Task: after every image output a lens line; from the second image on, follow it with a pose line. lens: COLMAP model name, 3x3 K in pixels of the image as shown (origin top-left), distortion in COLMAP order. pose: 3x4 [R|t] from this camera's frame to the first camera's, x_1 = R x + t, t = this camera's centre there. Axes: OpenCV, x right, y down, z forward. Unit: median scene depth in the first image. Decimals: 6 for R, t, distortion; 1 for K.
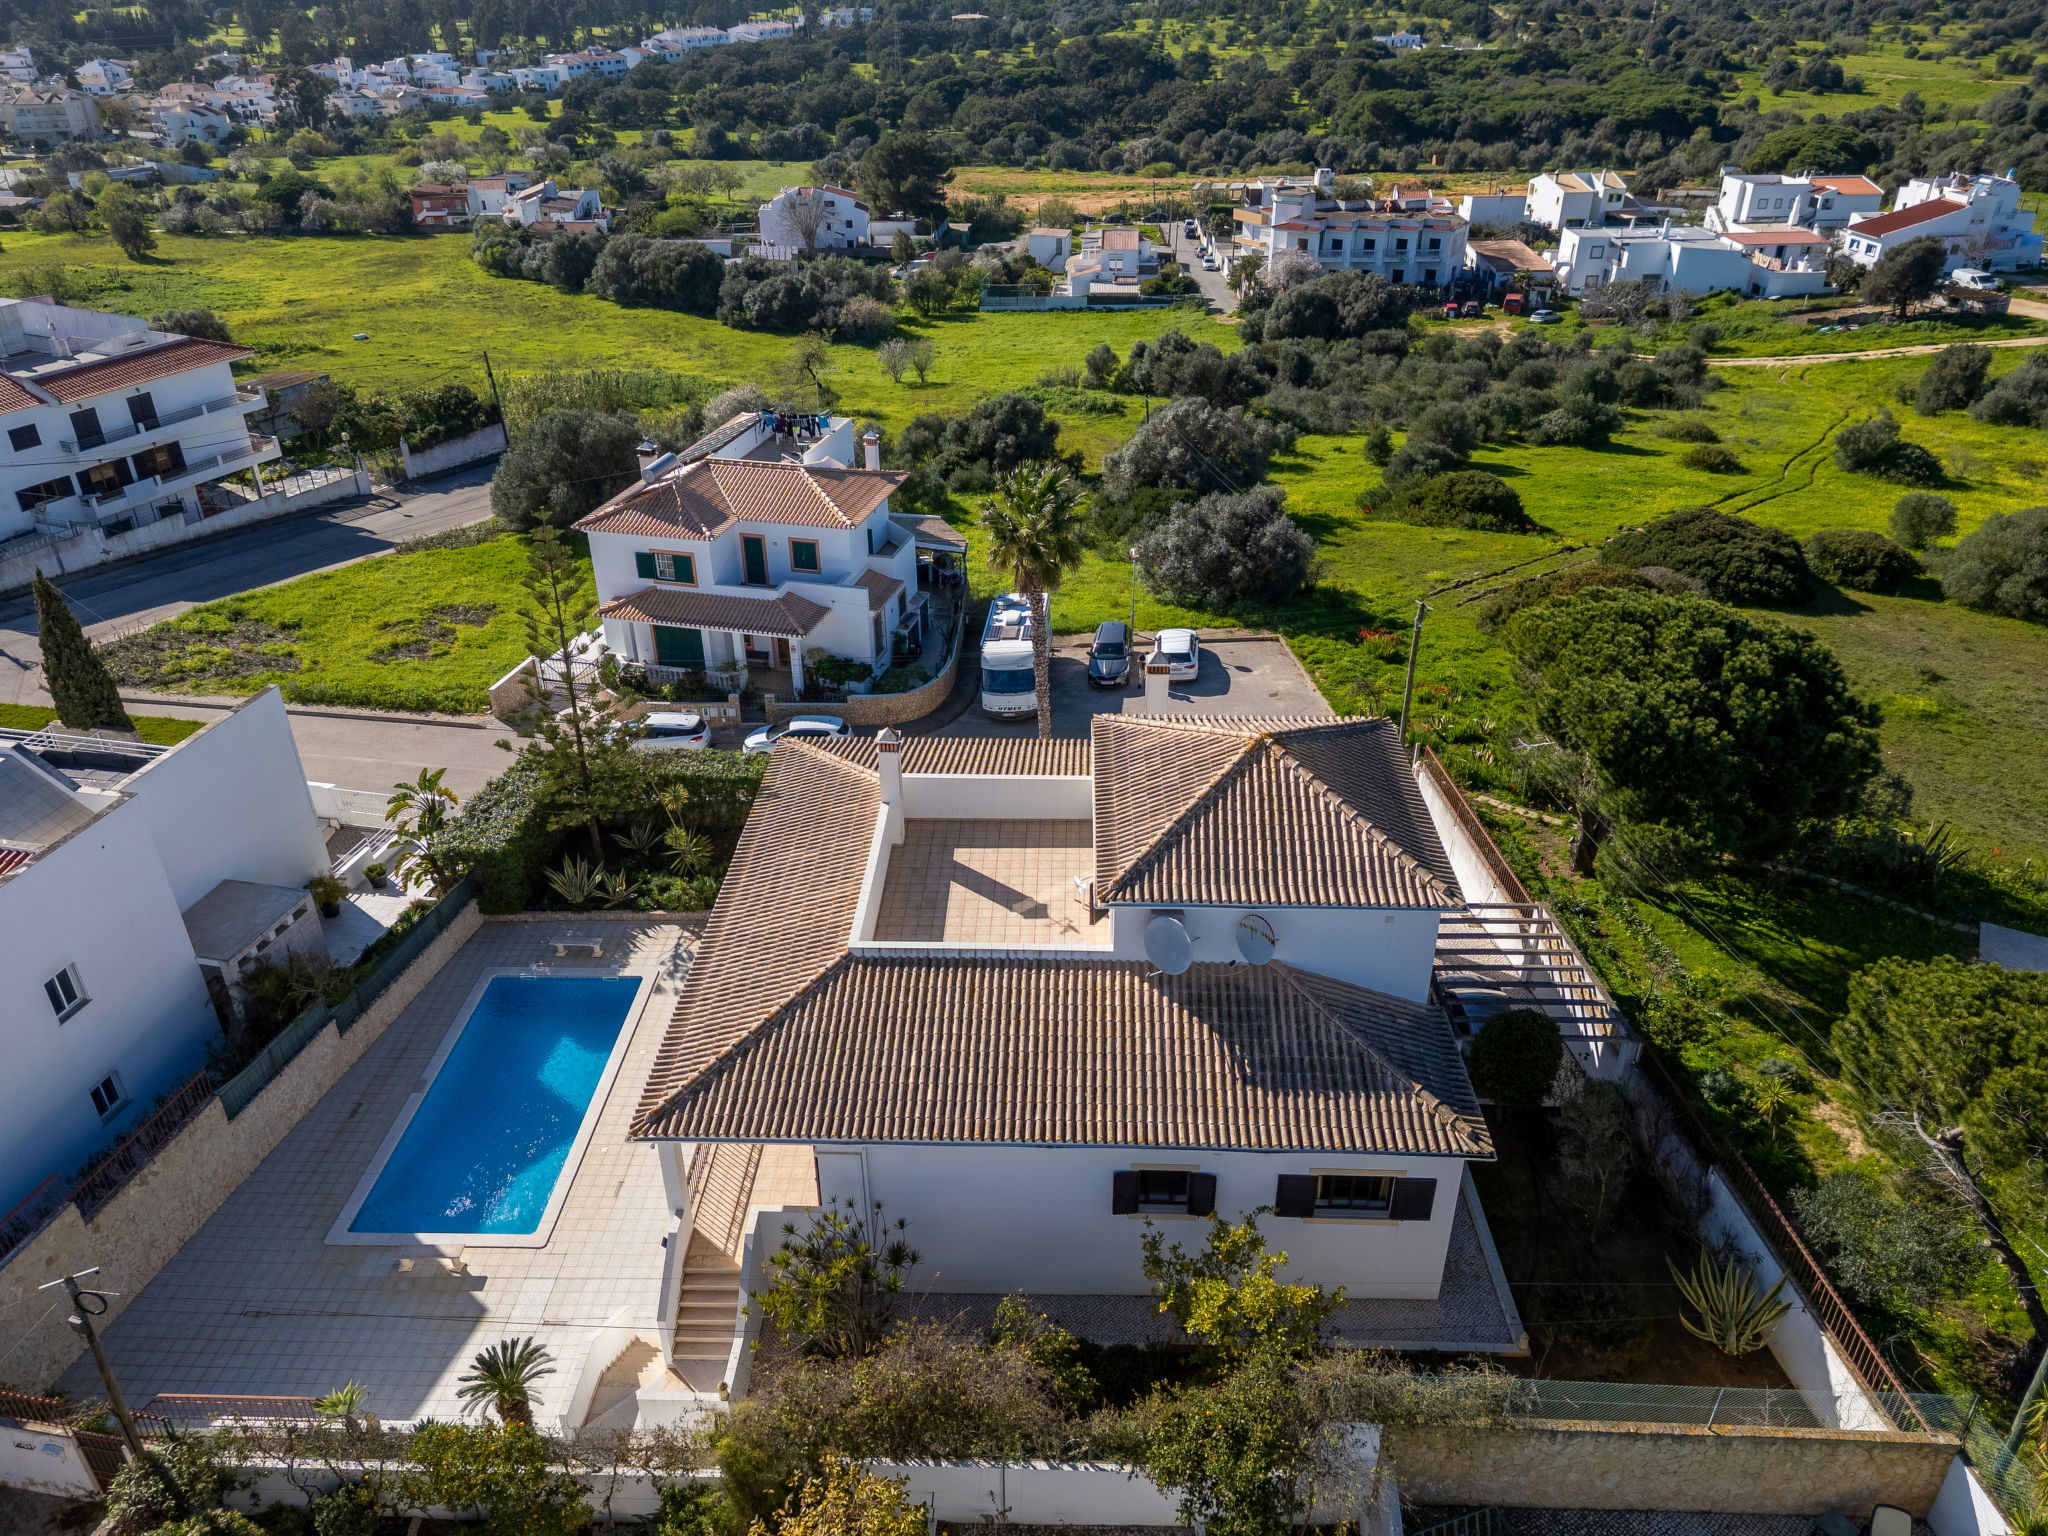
lens RADIAL K [[1426.0, 0, 1025.0], [0, 1426.0, 782.3], [0, 0, 1]] dist [0.081891, -0.086097]
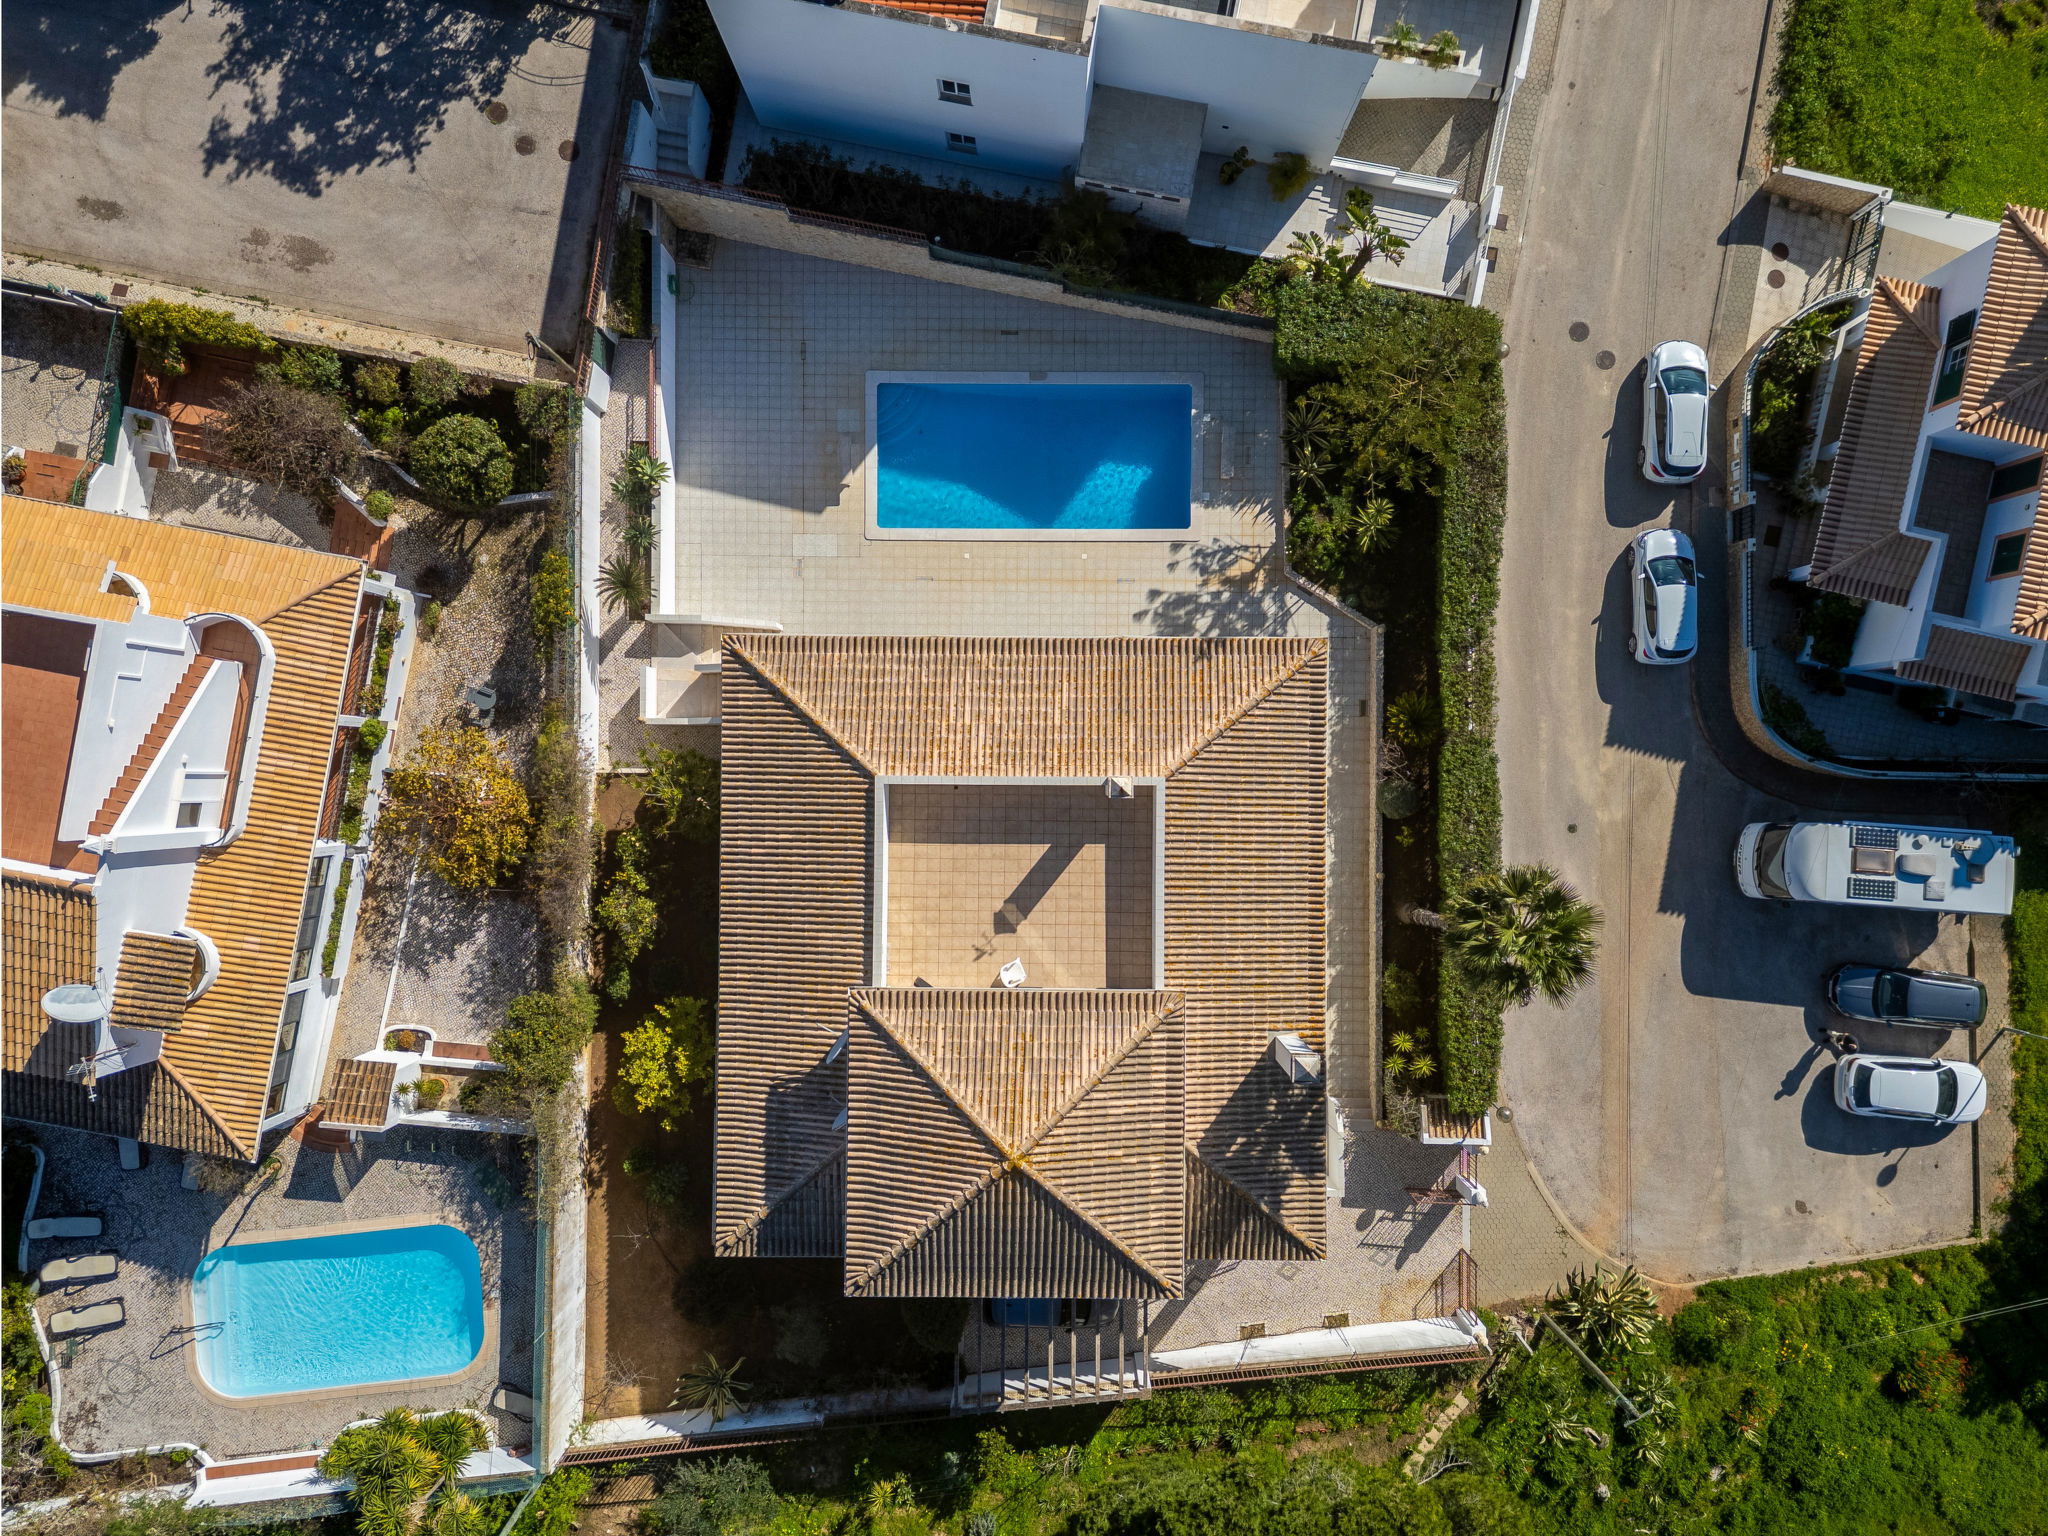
lens RADIAL K [[1426.0, 0, 1025.0], [0, 1426.0, 782.3], [0, 0, 1]] dist [0.081891, -0.086097]
pose [[0.023603, 0.999656, 0.011424, -0.128381], [-0.492979, 0.001697, 0.870039, -0.986632], [0.869721, -0.026167, 0.492850, 0.509450]]
